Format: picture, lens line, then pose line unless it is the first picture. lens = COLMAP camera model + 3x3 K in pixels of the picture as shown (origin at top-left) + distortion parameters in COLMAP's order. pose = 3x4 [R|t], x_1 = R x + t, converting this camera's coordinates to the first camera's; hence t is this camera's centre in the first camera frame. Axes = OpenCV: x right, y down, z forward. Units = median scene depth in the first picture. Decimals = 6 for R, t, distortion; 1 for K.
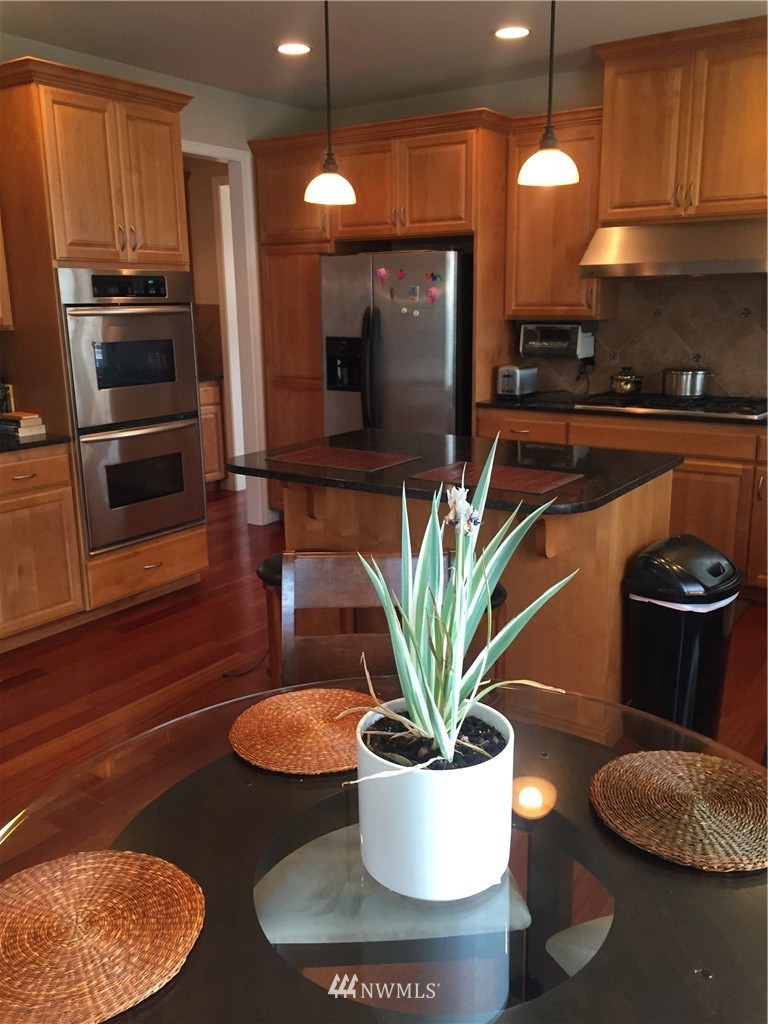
lens RADIAL K [[875.7, 0, 384.0], [0, 875.7, 512.0], [0, 0, 1]] dist [0.093219, -0.129262]
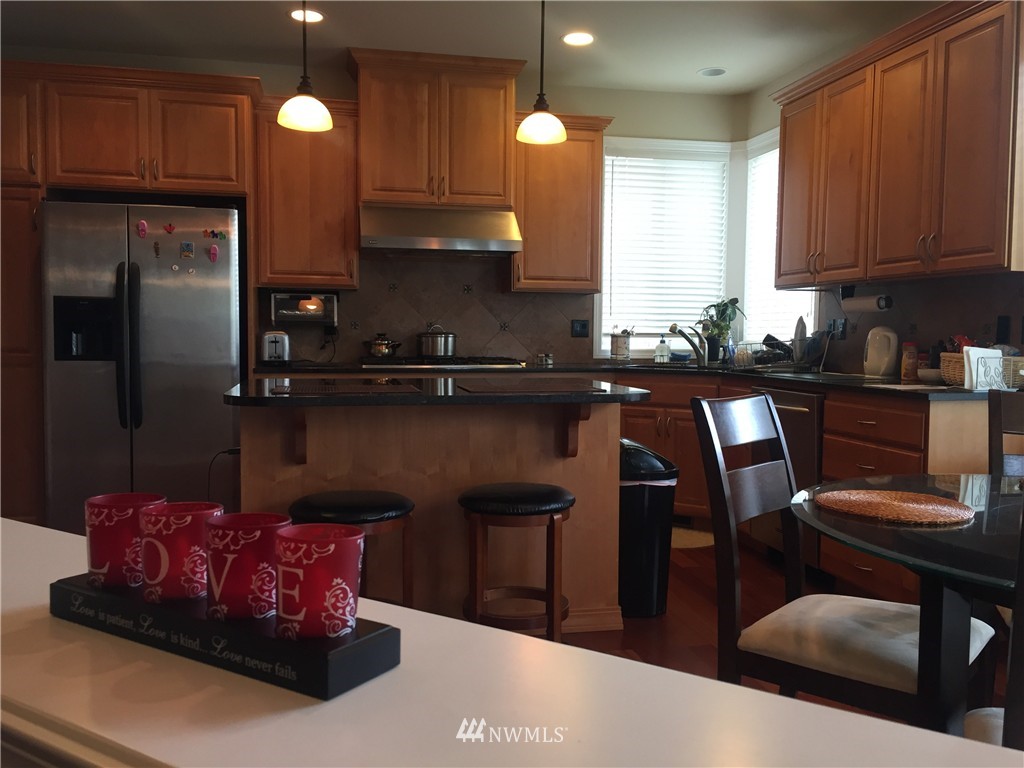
lens RADIAL K [[875.7, 0, 512.0], [0, 875.7, 384.0], [0, 0, 1]] dist [0.093219, -0.129262]
pose [[0.677894, -0.028066, 0.734624, -0.418810], [0.162565, 0.980256, -0.112562, 0.046231], [-0.716960, 0.195729, 0.669072, 0.171891]]
